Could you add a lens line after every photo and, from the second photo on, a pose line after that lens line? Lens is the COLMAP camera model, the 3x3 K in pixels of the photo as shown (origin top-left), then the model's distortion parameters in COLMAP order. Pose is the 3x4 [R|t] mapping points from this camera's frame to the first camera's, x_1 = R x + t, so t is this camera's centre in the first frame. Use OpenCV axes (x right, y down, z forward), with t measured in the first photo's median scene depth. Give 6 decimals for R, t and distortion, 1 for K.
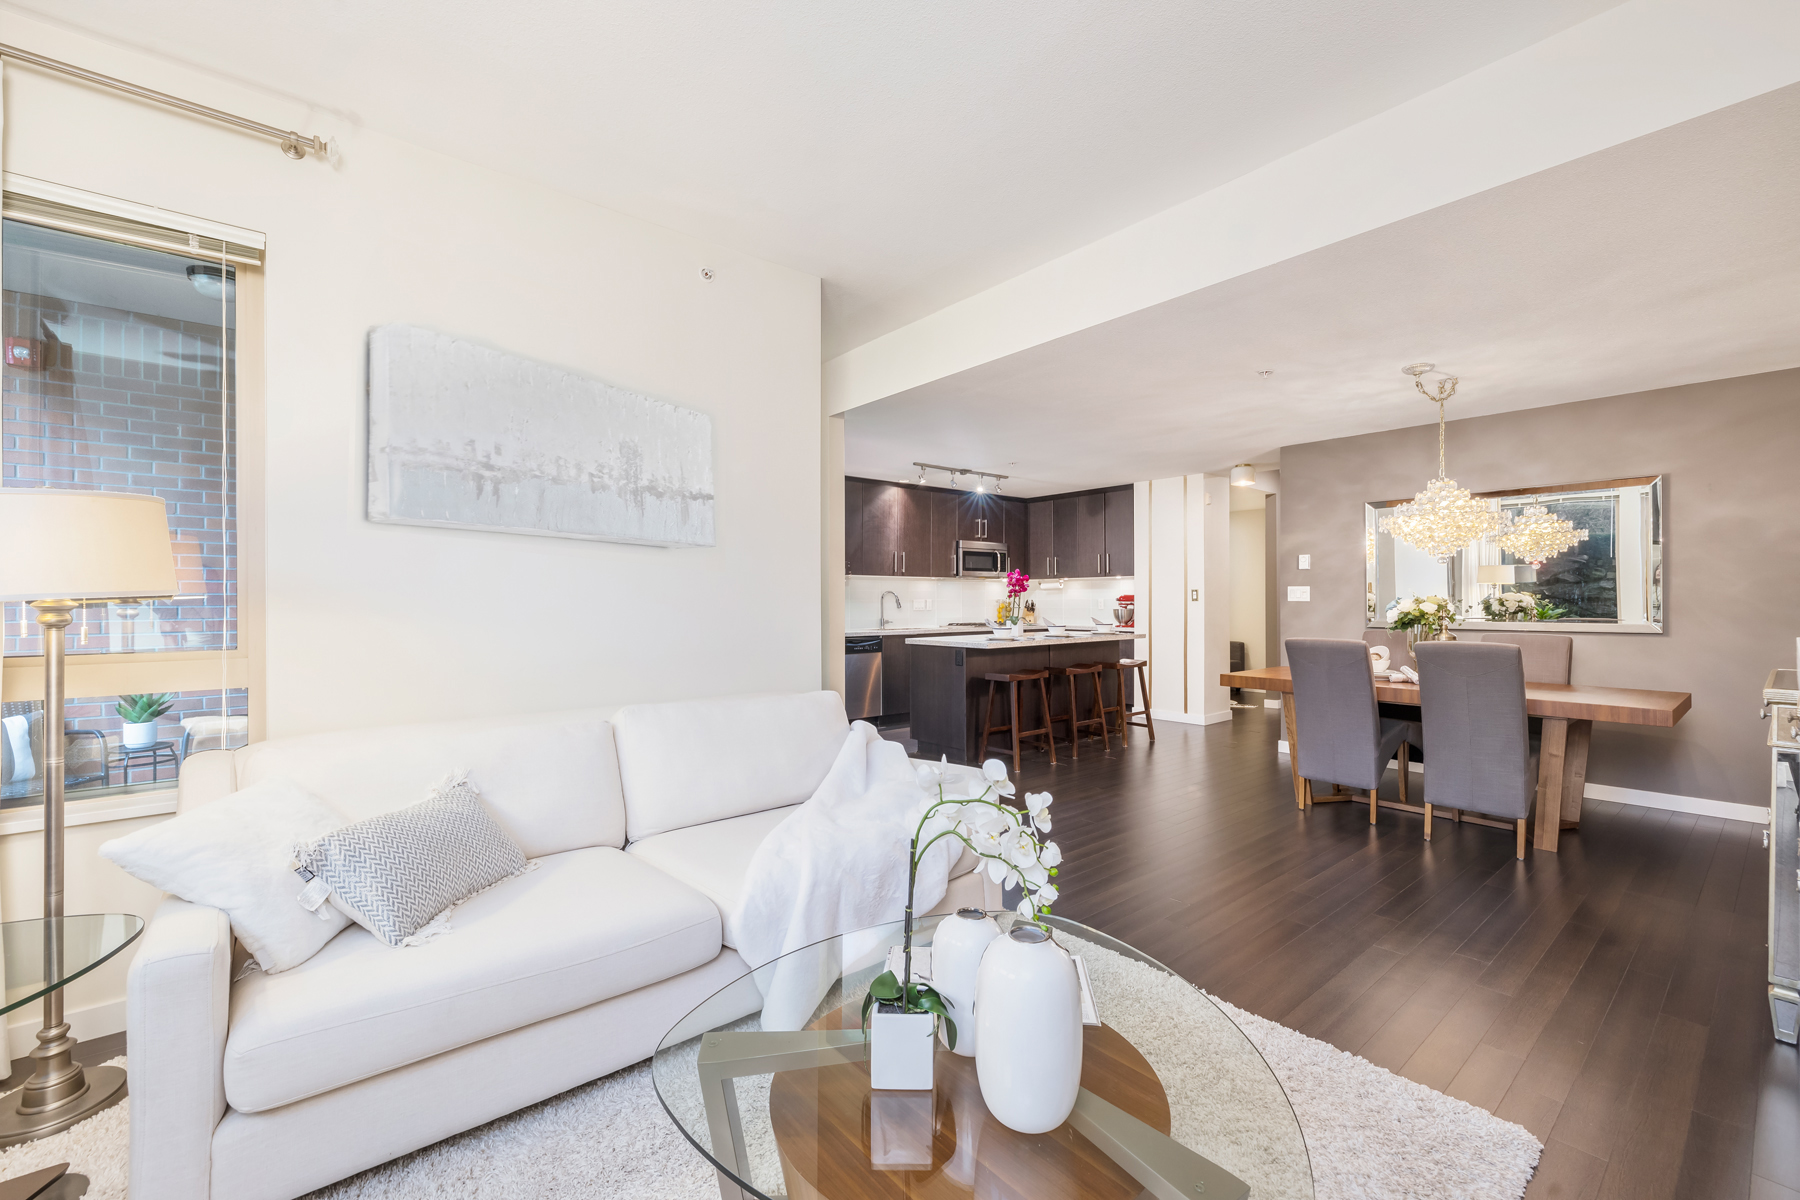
lens RADIAL K [[752.3, 0, 908.7], [0, 752.3, 587.6], [0, 0, 1]] dist [0.000133, 0.001597]
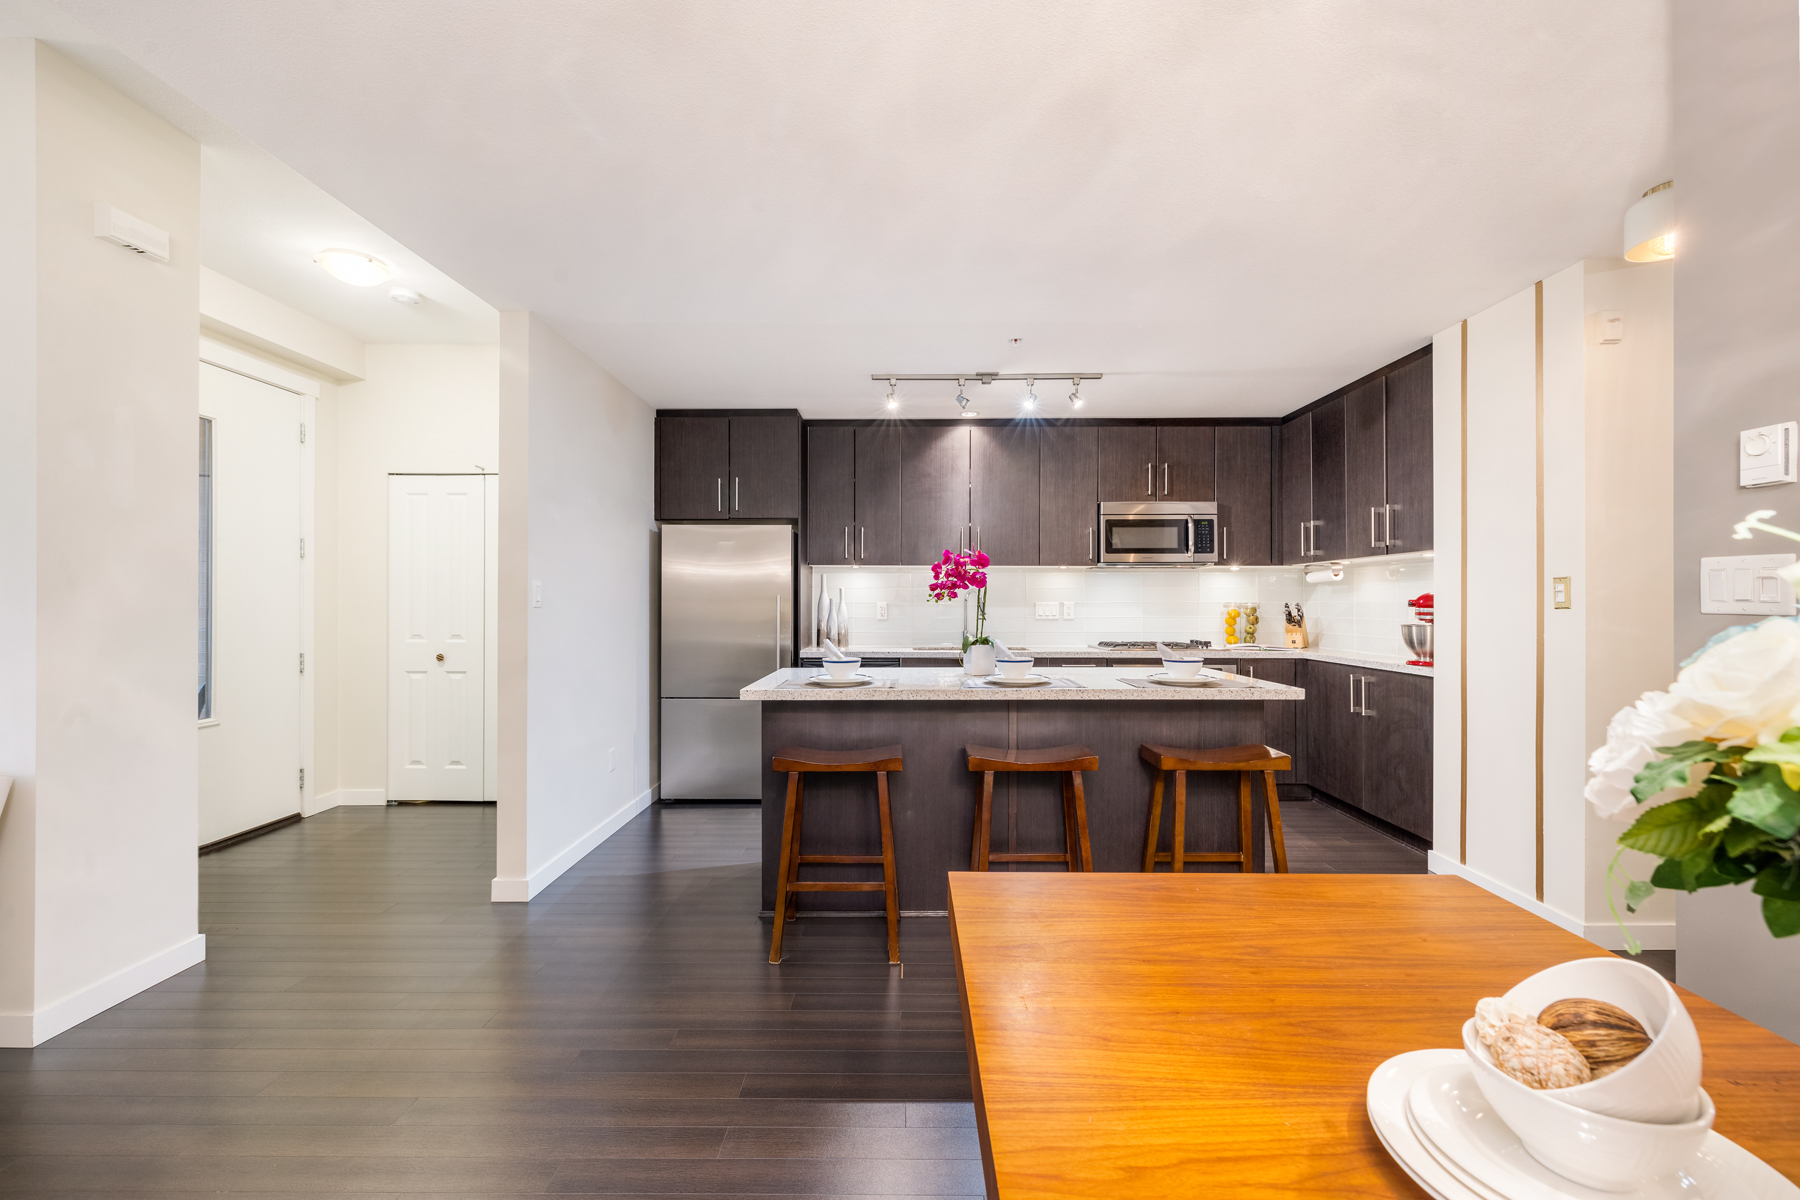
lens RADIAL K [[752.3, 0, 900.5], [0, 752.3, 595.1], [0, 0, 1]] dist [0.000133, 0.001597]
pose [[0.755294, -0.002377, -0.655382, 0.397898], [0.007617, 0.999958, 0.005151, 0.006862], [0.655342, -0.008883, 0.755280, 0.527990]]
